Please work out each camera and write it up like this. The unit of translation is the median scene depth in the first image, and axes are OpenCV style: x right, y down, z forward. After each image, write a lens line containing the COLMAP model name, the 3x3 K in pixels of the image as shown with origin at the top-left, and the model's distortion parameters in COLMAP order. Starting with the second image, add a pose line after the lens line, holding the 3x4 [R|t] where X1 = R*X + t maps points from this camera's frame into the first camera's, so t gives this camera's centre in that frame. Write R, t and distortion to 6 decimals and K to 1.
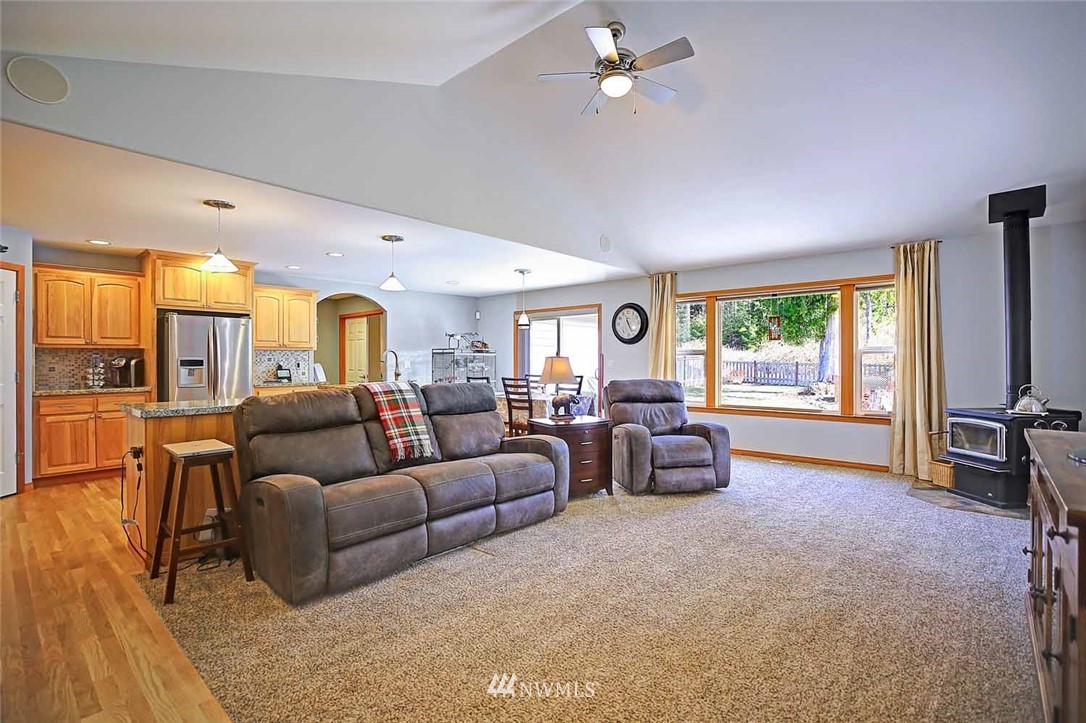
lens RADIAL K [[503.5, 0, 547.7], [0, 503.5, 358.3], [0, 0, 1]] dist [-0.024947, 0.004342]
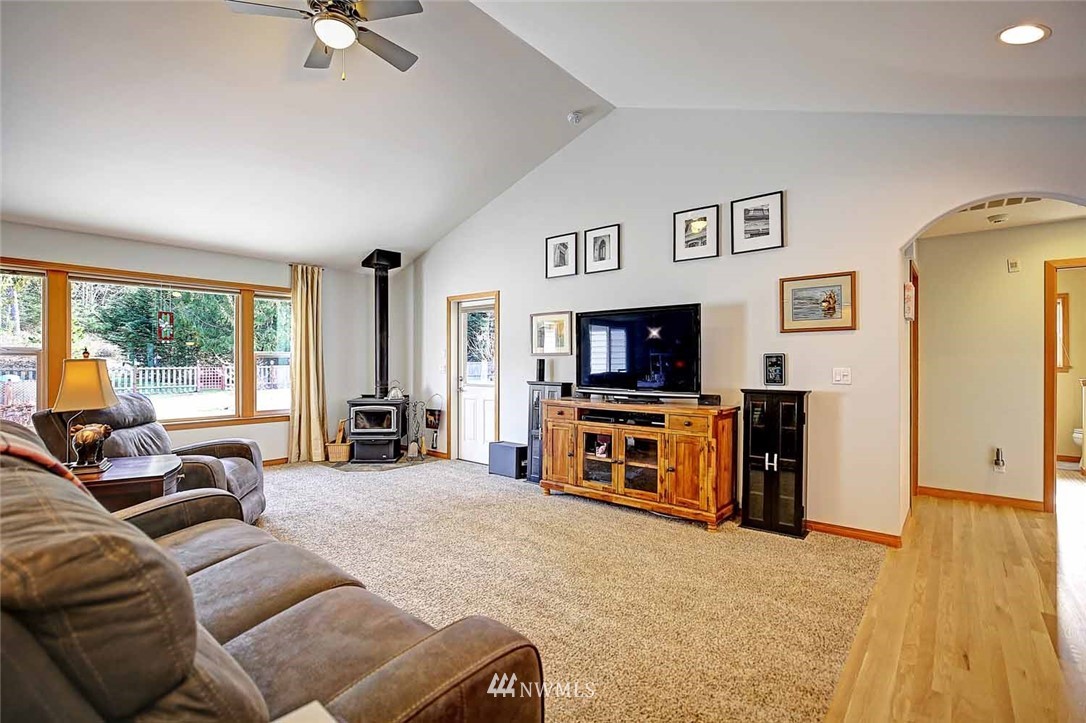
lens RADIAL K [[503.5, 0, 537.2], [0, 503.5, 358.4], [0, 0, 1]] dist [-0.024947, 0.004342]
pose [[-0.020693, 0.008601, 0.999749, -0.565250], [-0.008492, 0.999925, -0.008778, -0.004240], [-0.999750, -0.008671, -0.020619, 0.552552]]
